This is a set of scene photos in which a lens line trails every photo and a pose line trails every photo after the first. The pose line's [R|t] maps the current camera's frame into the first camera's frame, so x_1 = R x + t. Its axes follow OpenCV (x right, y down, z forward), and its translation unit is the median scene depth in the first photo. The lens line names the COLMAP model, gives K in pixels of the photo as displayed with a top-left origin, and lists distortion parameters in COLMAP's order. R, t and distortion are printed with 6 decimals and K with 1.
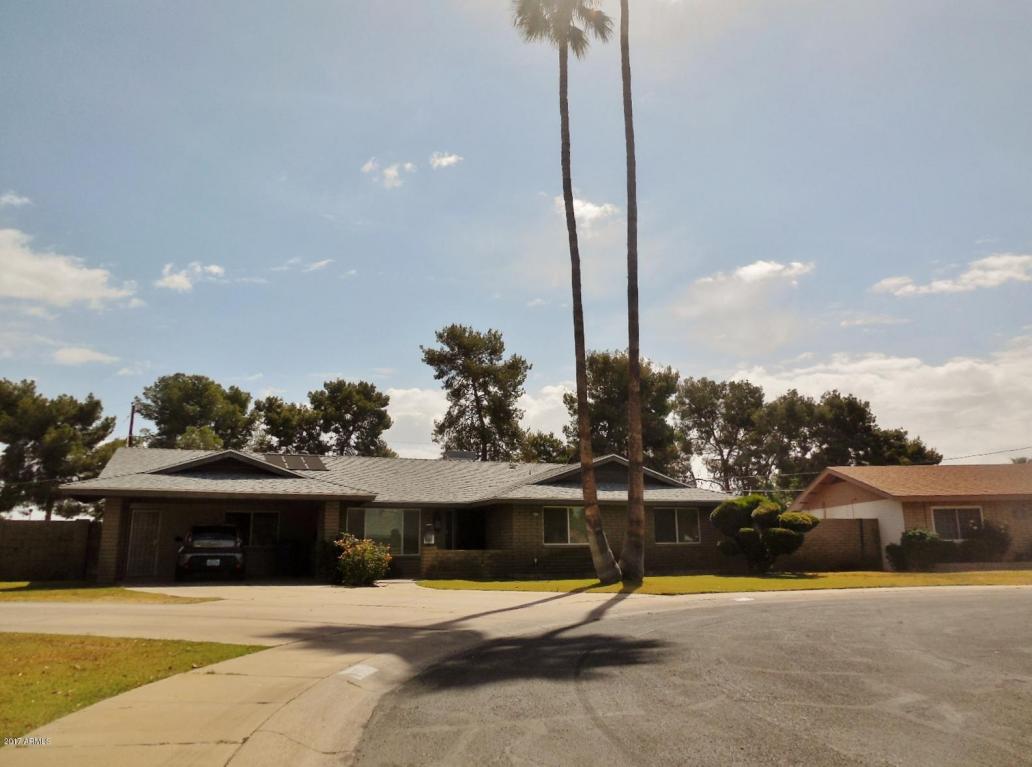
lens RADIAL K [[803.7, 0, 519.9], [0, 803.7, 380.1], [0, 0, 1]] dist [-0.044451, 0.000757]
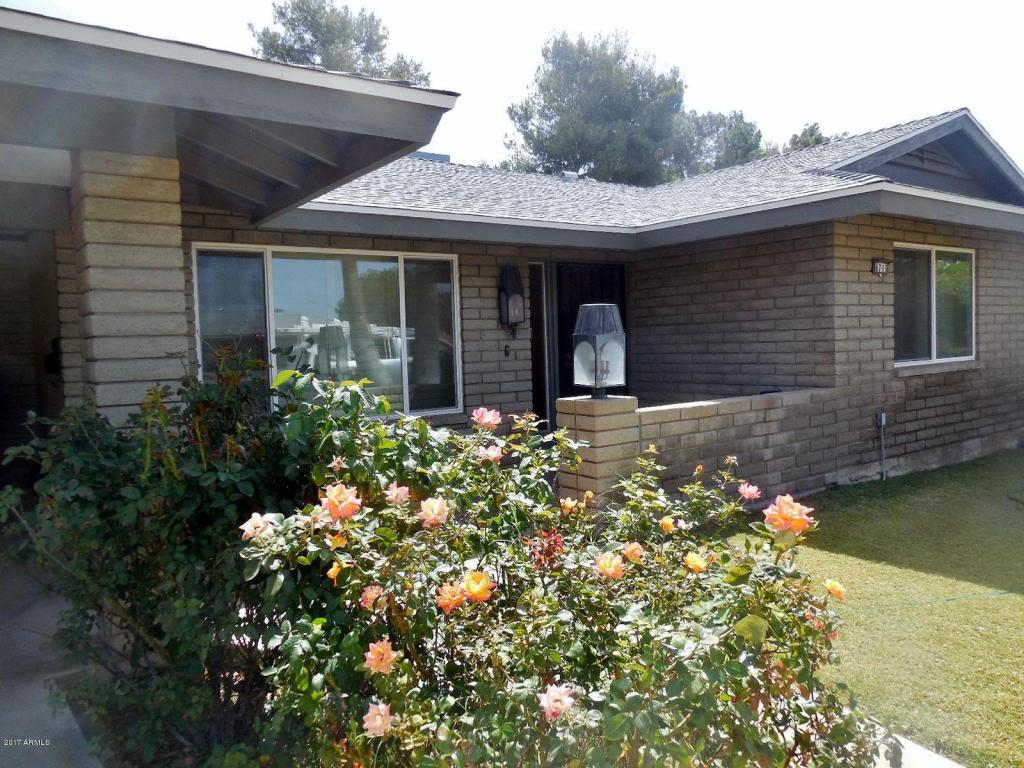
lens RADIAL K [[755.2, 0, 507.2], [0, 755.2, 382.1], [0, 0, 1]] dist [-0.016039, 0.000013]
pose [[0.967111, -0.034994, 0.251935, -0.095662], [-0.030747, 0.967143, 0.252365, 0.073544], [-0.252489, -0.251811, 0.934259, 0.396113]]
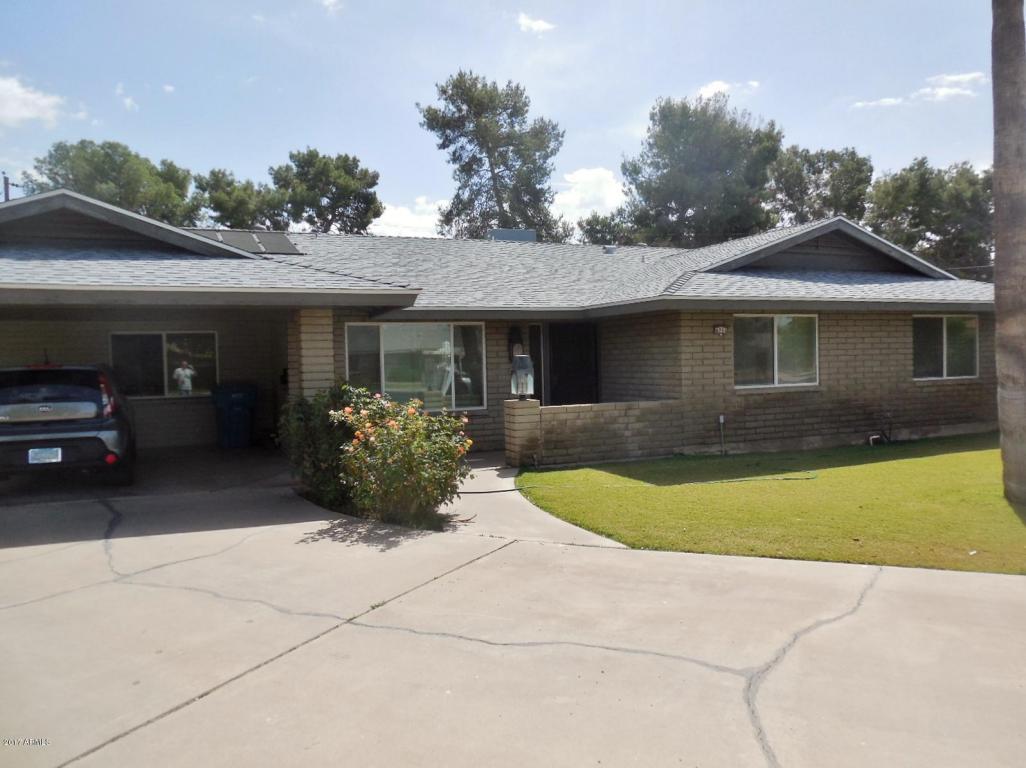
lens RADIAL K [[768.1, 0, 505.9], [0, 768.1, 383.2], [0, 0, 1]] dist [-0.022333, 0.021930]
pose [[0.999693, -0.012824, 0.021185, -0.065576], [0.007373, 0.970809, 0.239741, 0.042686], [-0.023641, -0.239512, 0.970606, 0.272225]]
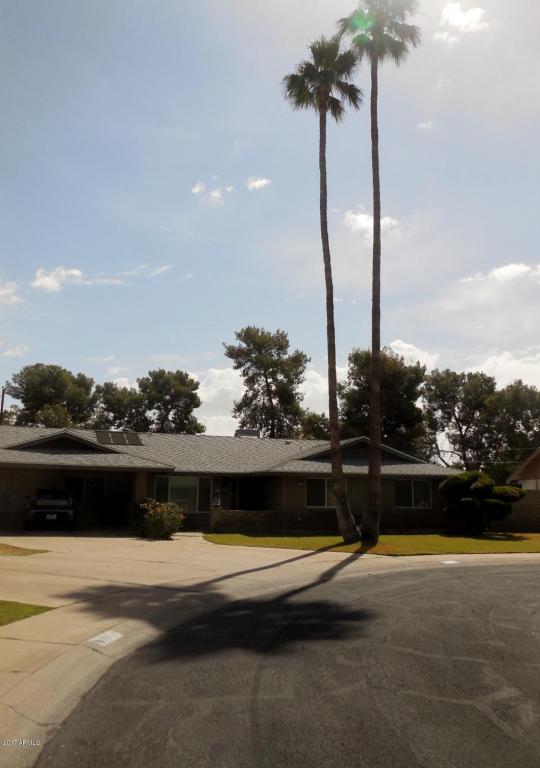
lens RADIAL K [[629.7, 0, 270.0], [0, 629.7, 384.0], [0, 0, 1]] dist [-0.049320, -0.001784]
pose [[0.997756, 0.009111, -0.066339, 0.018907], [-0.006846, 0.999389, 0.034281, -0.013023], [0.066611, -0.033750, 0.997208, 0.001020]]
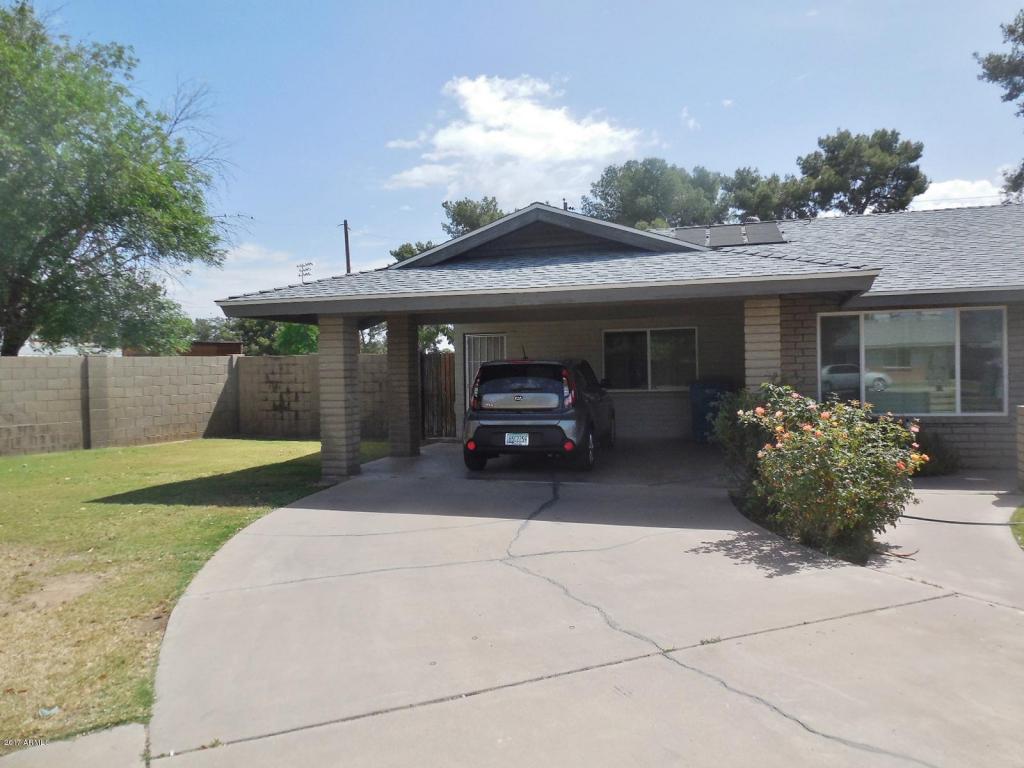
lens RADIAL K [[755.2, 0, 507.2], [0, 755.2, 382.1], [0, 0, 1]] dist [-0.016039, 0.000013]
pose [[0.780369, 0.005224, -0.625297, -0.044831], [0.144834, 0.971263, 0.188868, 0.047871], [0.608315, -0.237951, 0.757187, 0.293628]]
